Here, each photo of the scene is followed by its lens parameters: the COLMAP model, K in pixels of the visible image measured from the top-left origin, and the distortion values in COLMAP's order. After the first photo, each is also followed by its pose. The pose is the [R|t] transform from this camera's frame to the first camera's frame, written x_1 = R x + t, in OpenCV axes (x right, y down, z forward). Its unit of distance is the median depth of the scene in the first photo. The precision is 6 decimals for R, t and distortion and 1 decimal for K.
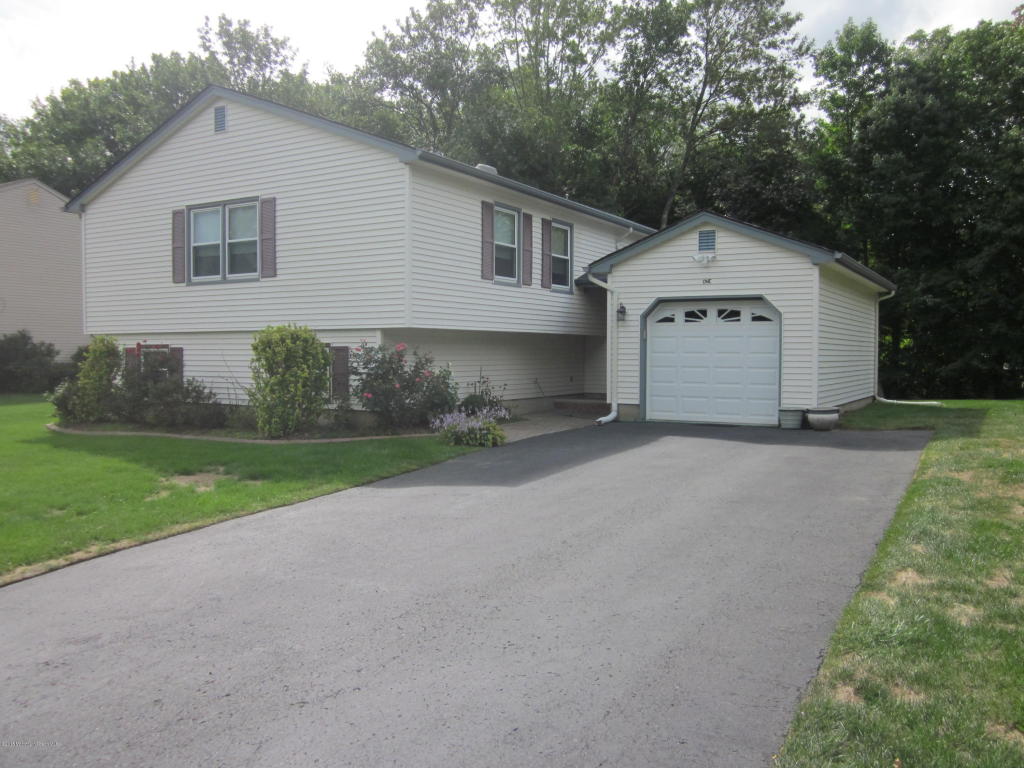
lens RADIAL K [[836.2, 0, 502.9], [0, 836.2, 386.9], [0, 0, 1]] dist [-0.031116, -0.001443]
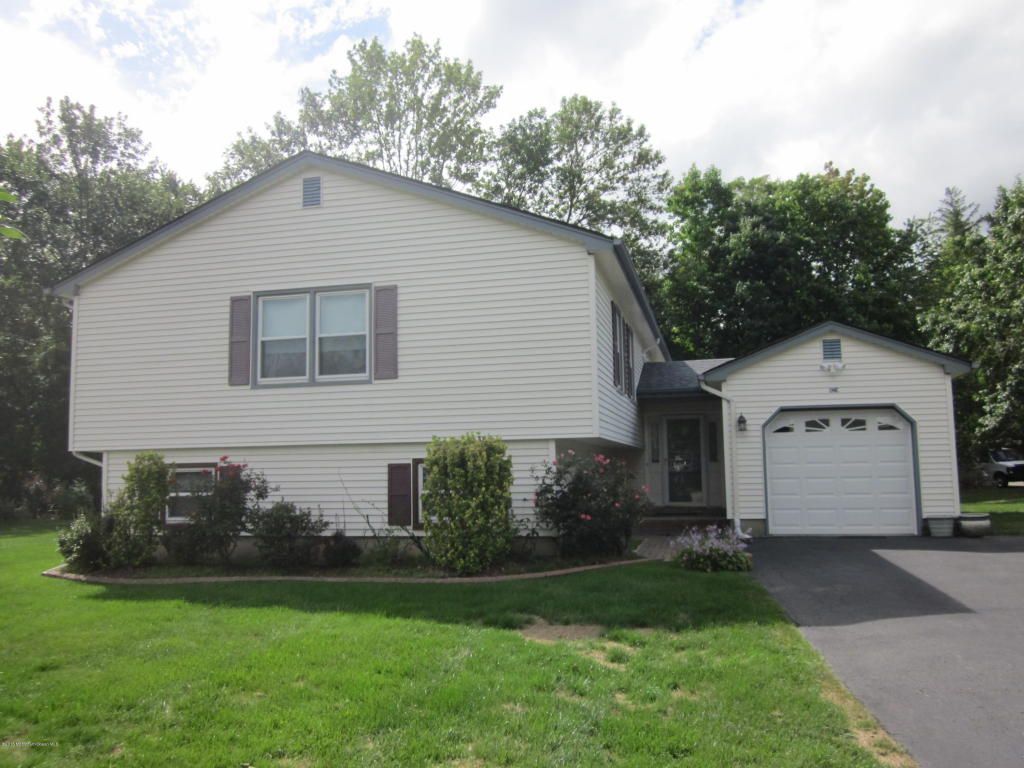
lens RADIAL K [[836.2, 0, 514.1], [0, 836.2, 390.6], [0, 0, 1]] dist [-0.031116, -0.001443]
pose [[0.956567, 0.011602, 0.291281, -0.385762], [0.029041, 0.990444, -0.134821, -0.003997], [-0.290062, 0.137424, 0.947090, 0.169443]]
